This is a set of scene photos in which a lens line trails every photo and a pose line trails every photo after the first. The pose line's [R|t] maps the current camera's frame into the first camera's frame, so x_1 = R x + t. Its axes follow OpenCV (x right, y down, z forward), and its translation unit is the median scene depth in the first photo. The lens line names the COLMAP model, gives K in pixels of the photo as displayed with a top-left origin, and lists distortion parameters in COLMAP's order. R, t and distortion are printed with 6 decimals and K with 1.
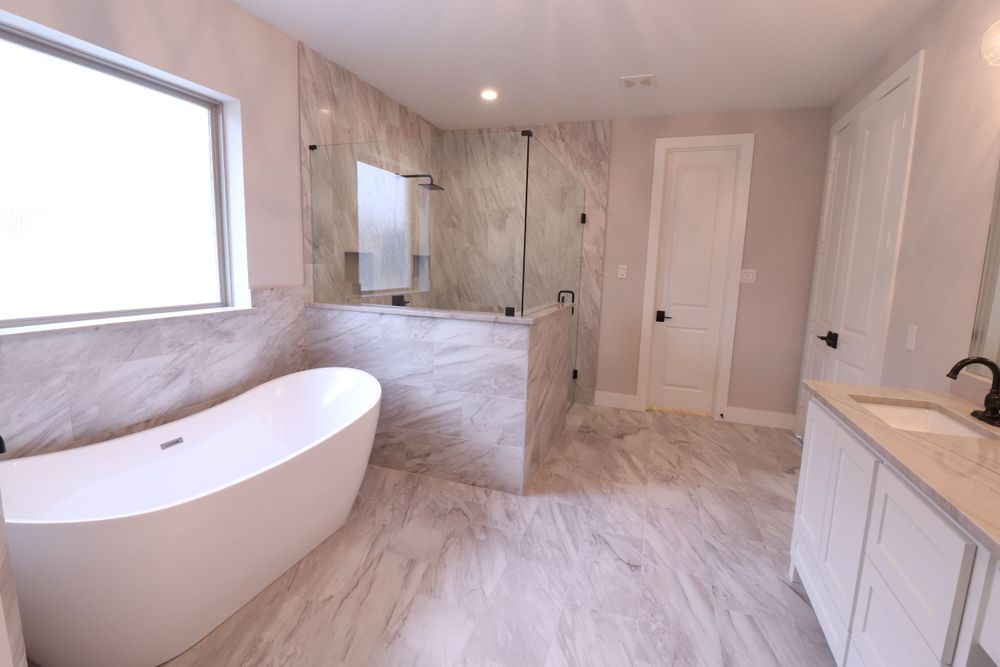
lens RADIAL K [[464.2, 0, 497.9], [0, 464.2, 329.0], [0, 0, 1]] dist [-0.000474, -0.000142]
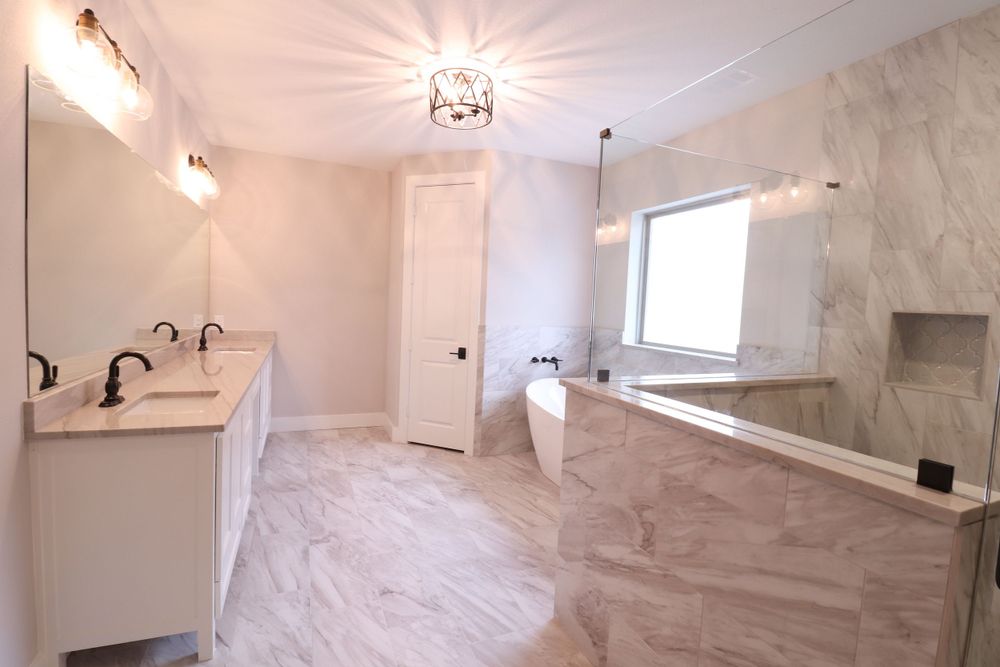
lens RADIAL K [[464.2, 0, 497.9], [0, 464.2, 329.0], [0, 0, 1]] dist [-0.000474, -0.000142]
pose [[-0.736430, -0.022736, -0.676132, 0.733670], [-0.162654, 0.976069, 0.144337, -0.212492], [0.656670, 0.216270, -0.722504, 1.599415]]
